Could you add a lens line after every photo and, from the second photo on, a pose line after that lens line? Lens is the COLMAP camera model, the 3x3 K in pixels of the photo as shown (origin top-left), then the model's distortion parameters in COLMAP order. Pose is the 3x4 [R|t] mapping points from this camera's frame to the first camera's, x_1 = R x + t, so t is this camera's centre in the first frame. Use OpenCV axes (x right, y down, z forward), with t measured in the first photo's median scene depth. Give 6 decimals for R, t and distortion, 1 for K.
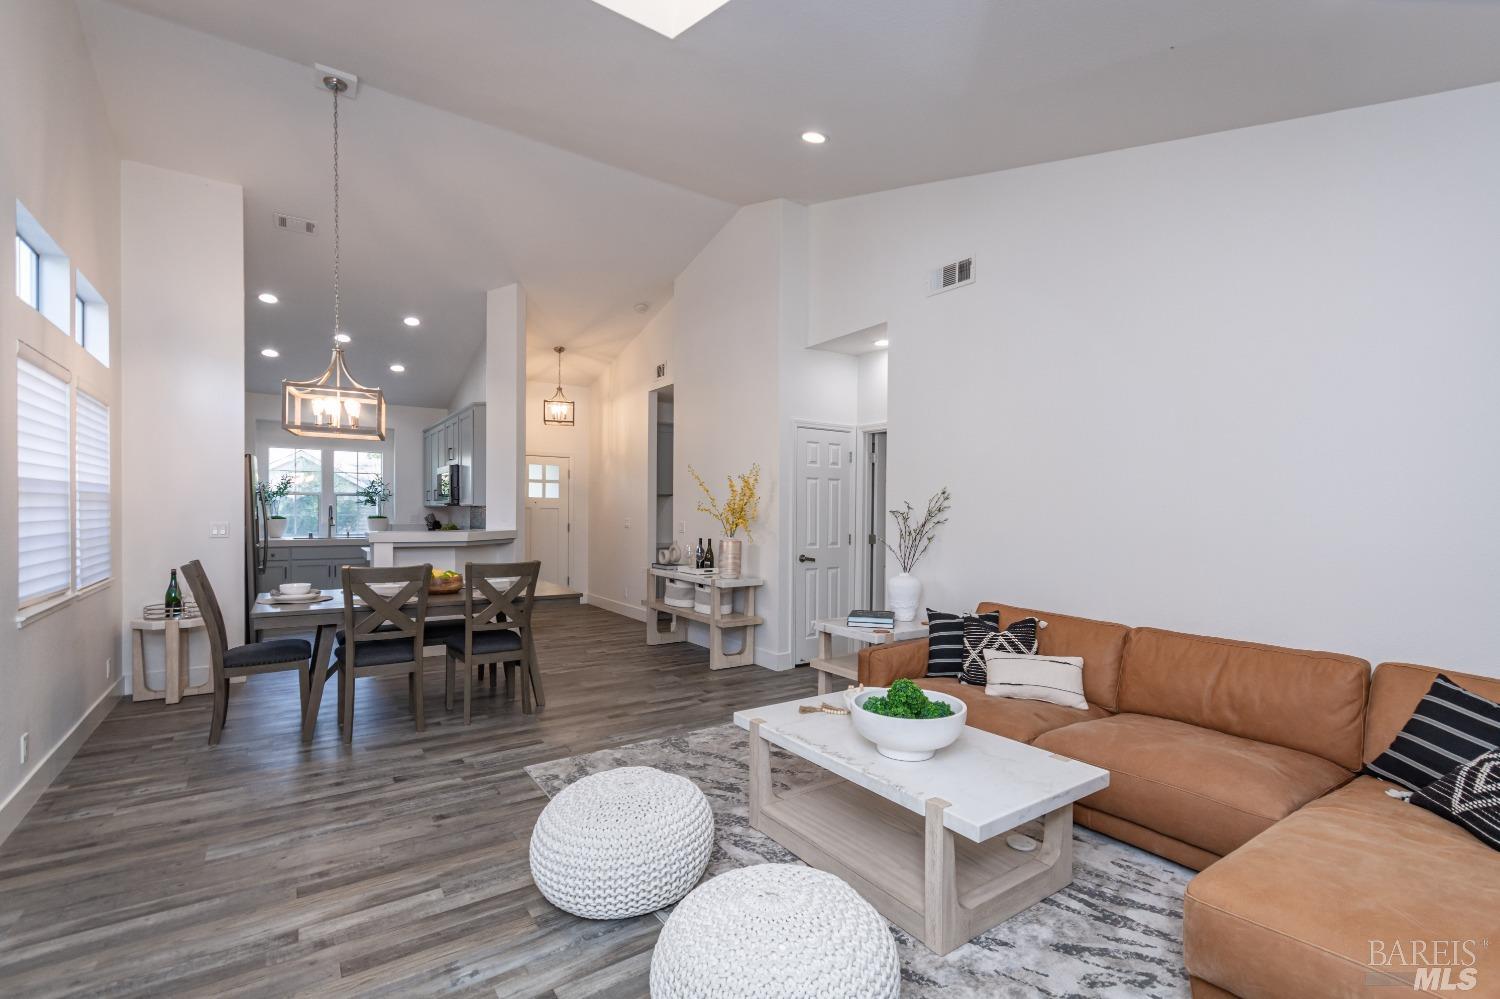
lens RADIAL K [[668.9, 0, 749.3], [0, 668.9, 521.4], [0, 0, 1]] dist [0.003596, 0.000517]
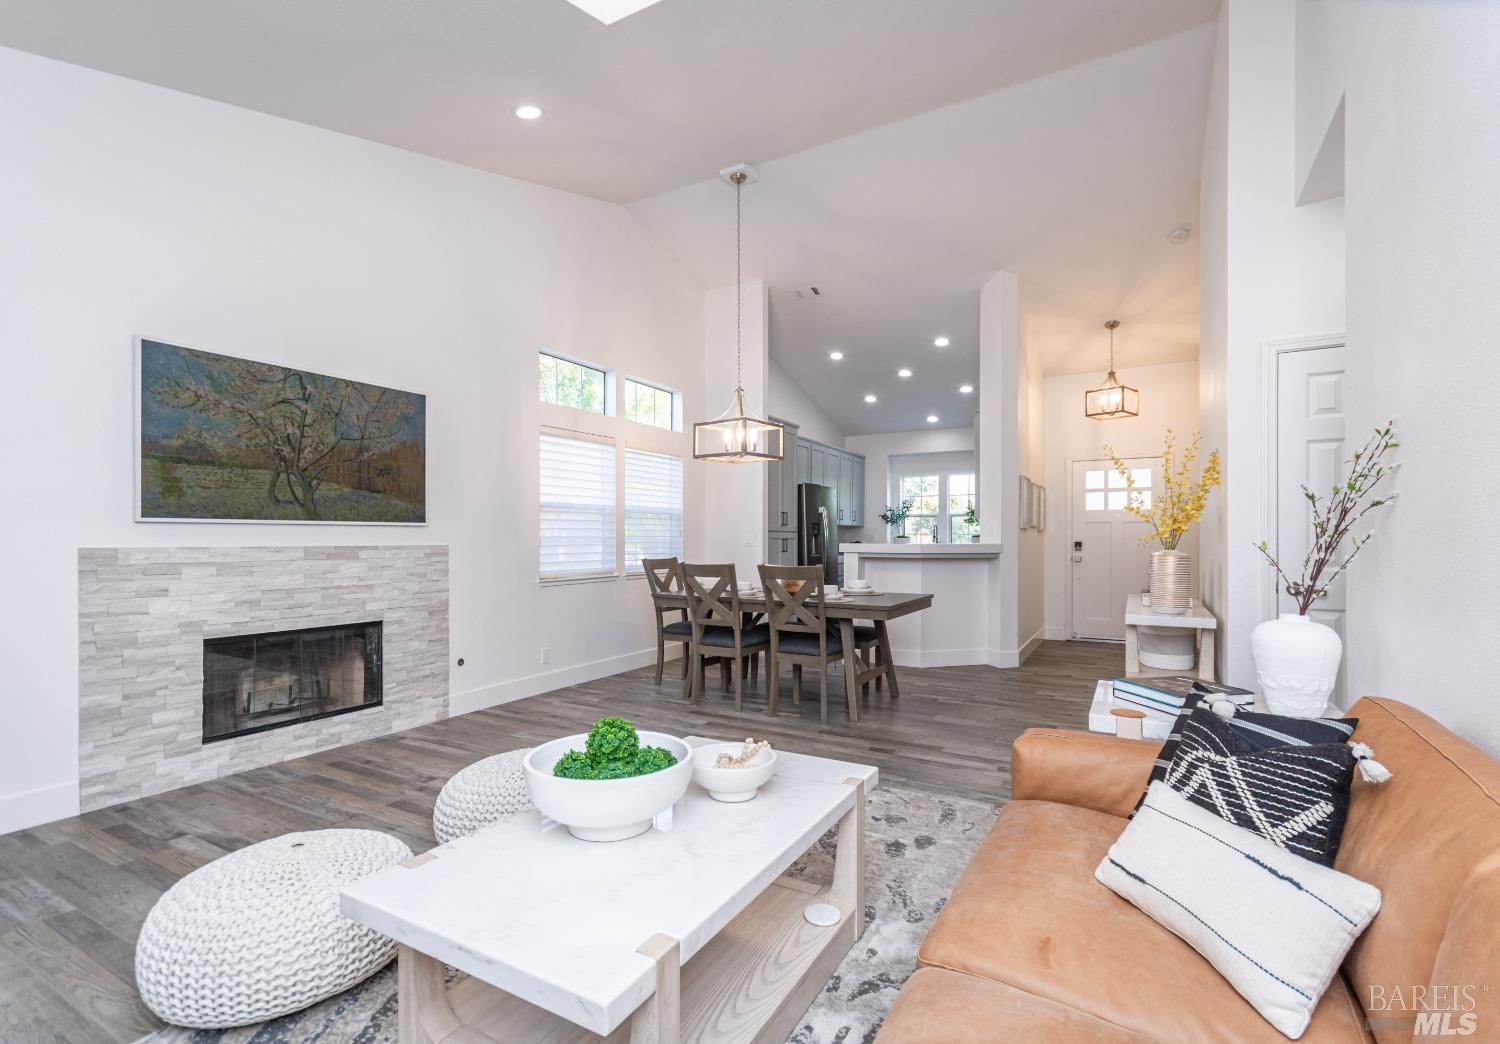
lens RADIAL K [[687.9, 0, 748.0], [0, 687.9, 538.2], [0, 0, 1]] dist [-0.001632, -0.000089]
pose [[0.432153, -0.010309, -0.901741, 0.417442], [-0.009012, 0.999835, -0.015750, 0.028611], [0.901755, 0.014933, 0.431989, 0.371549]]
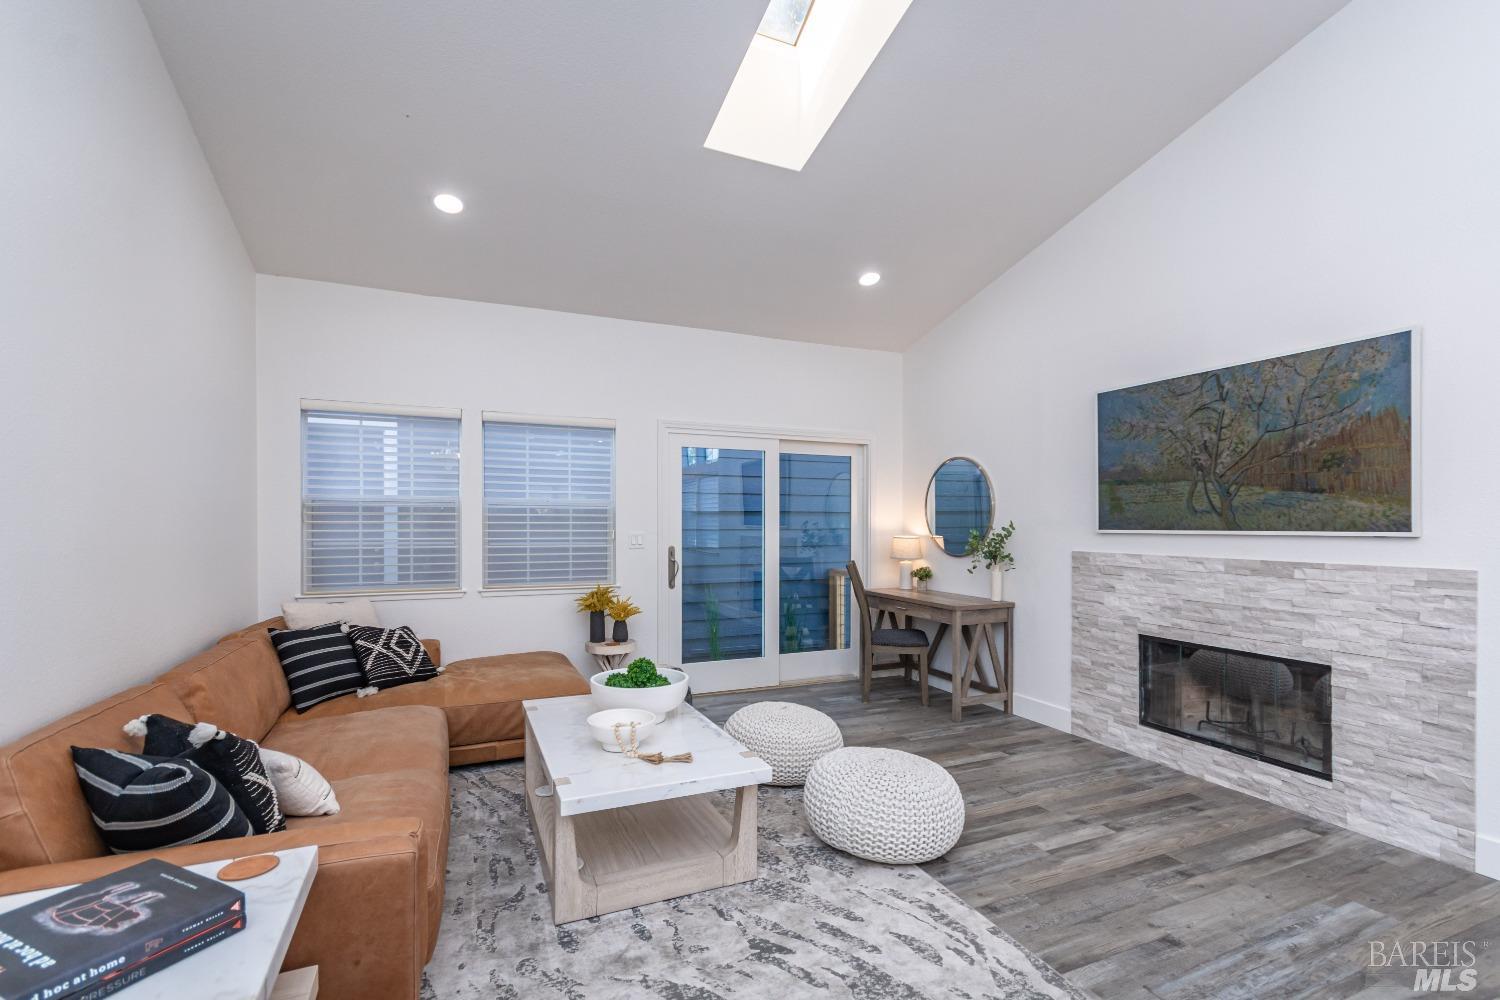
lens RADIAL K [[668.9, 0, 749.3], [0, 668.9, 521.9], [0, 0, 1]] dist [0.003596, 0.000517]
pose [[-0.982038, -0.010661, 0.188380, -0.076962], [-0.007937, 0.999853, 0.015206, -0.009514], [-0.188514, 0.013438, -0.981978, 0.951697]]
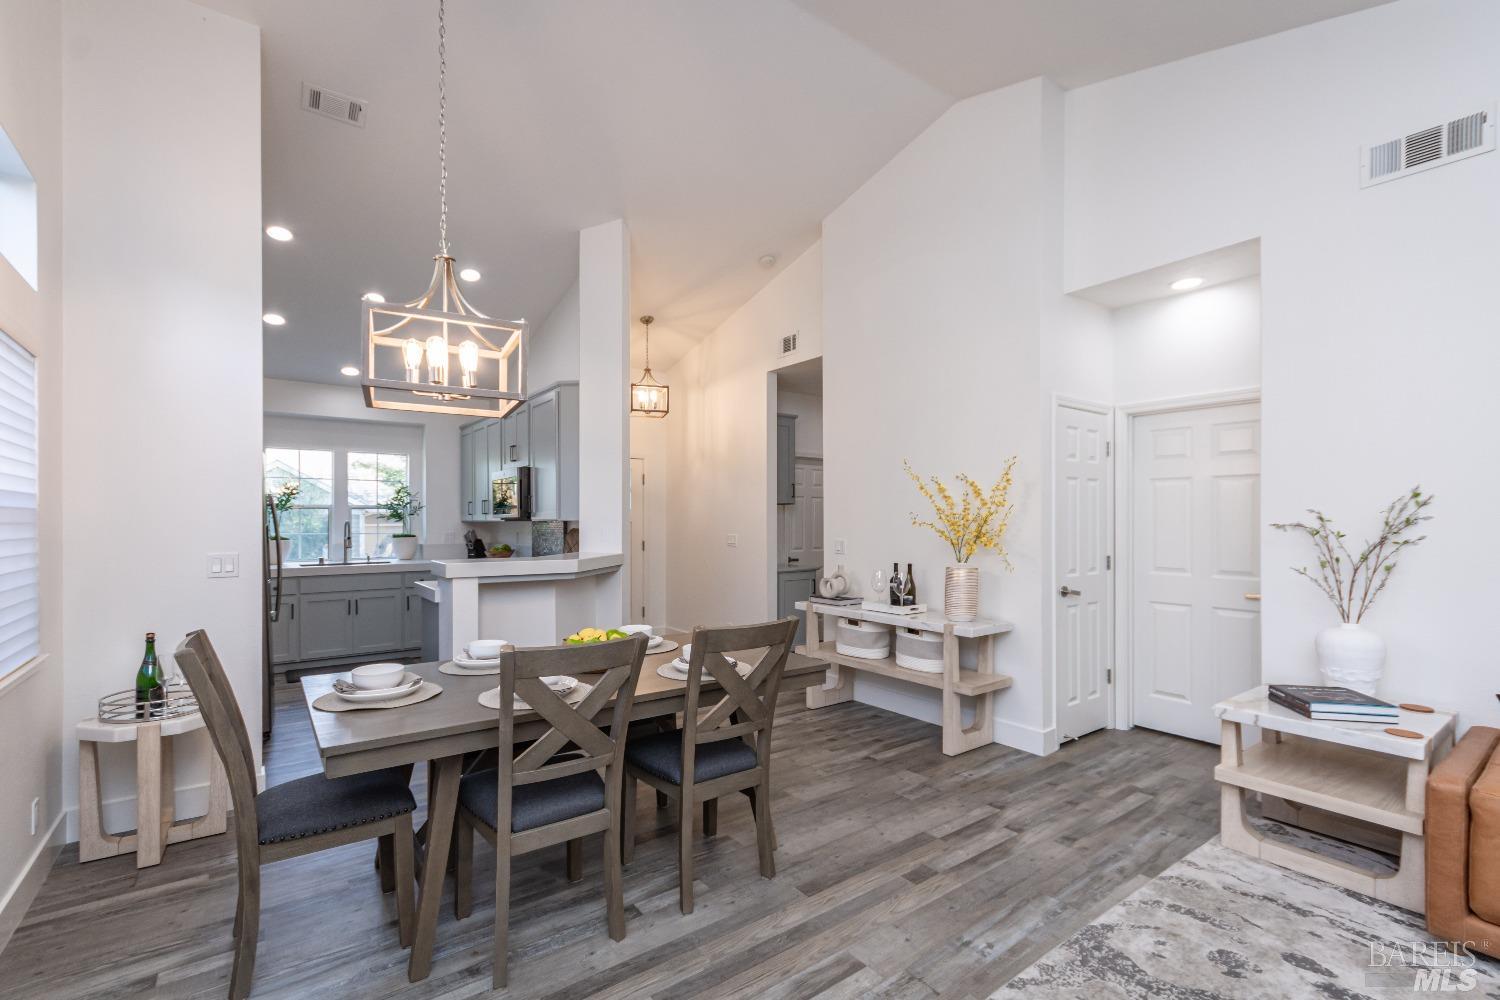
lens RADIAL K [[668.9, 0, 749.3], [0, 668.9, 521.9], [0, 0, 1]] dist [0.003596, 0.000517]
pose [[0.999388, -0.010442, 0.033388, -0.291266], [0.010878, 0.999857, -0.012911, -0.013320], [-0.033248, 0.013266, 0.999359, 0.324771]]
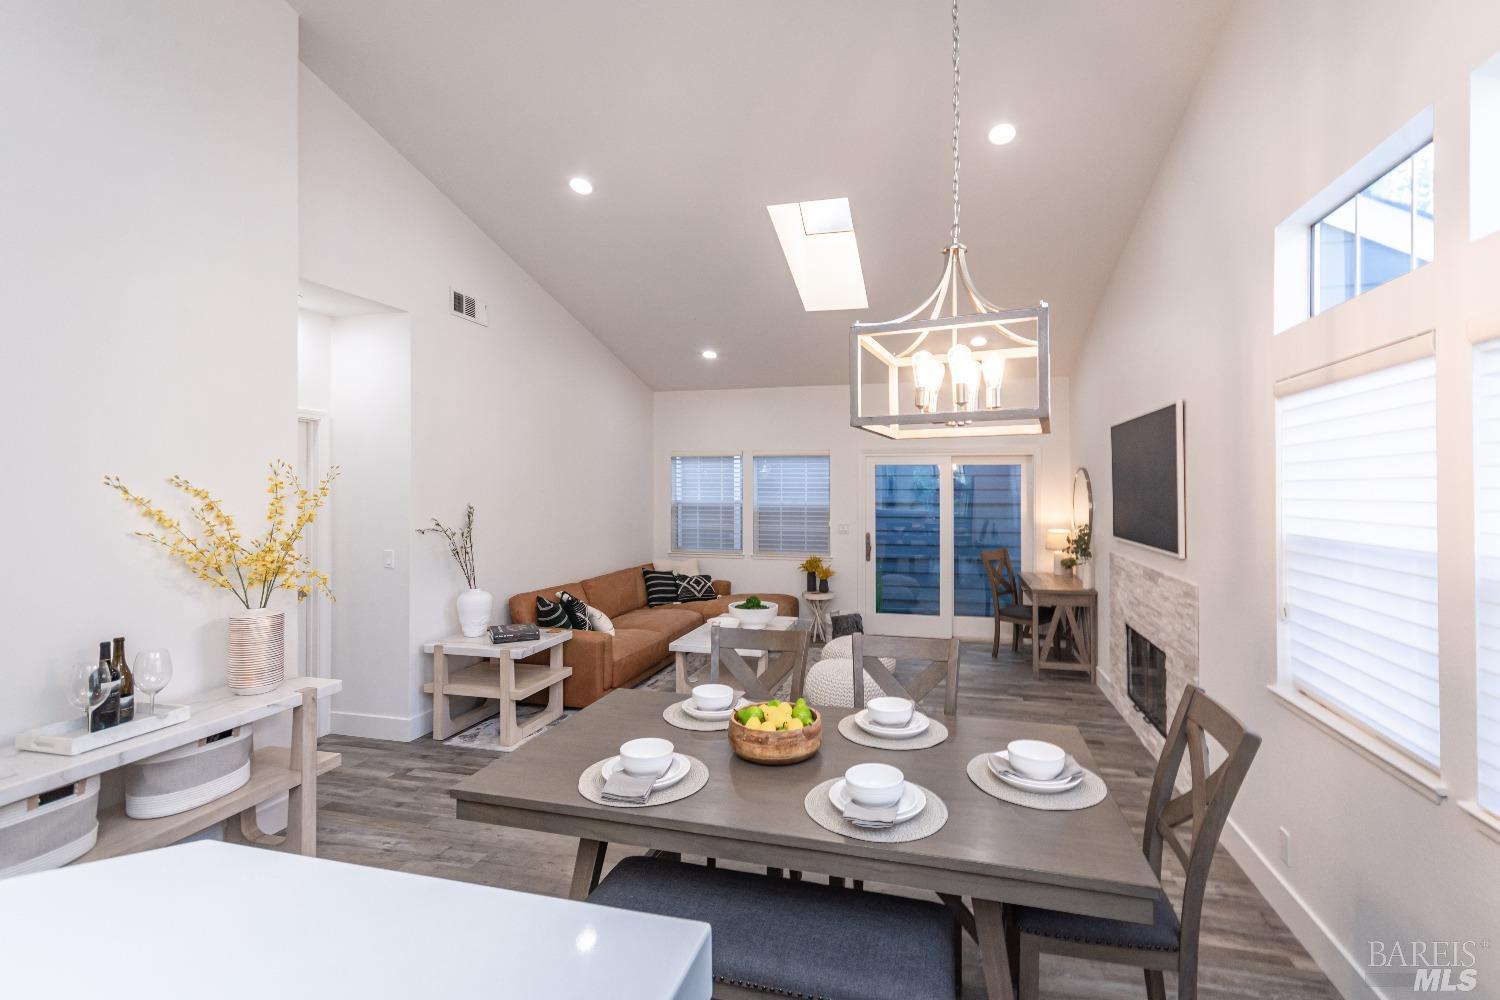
lens RADIAL K [[661.1, 0, 778.7], [0, 661.1, 491.0], [0, 0, 1]] dist [-0.000183, 0.000113]
pose [[-0.659878, -0.012708, 0.751265, -0.681863], [0.004888, 0.999763, 0.021204, -0.075169], [-0.751356, 0.017664, -0.659660, 1.089652]]
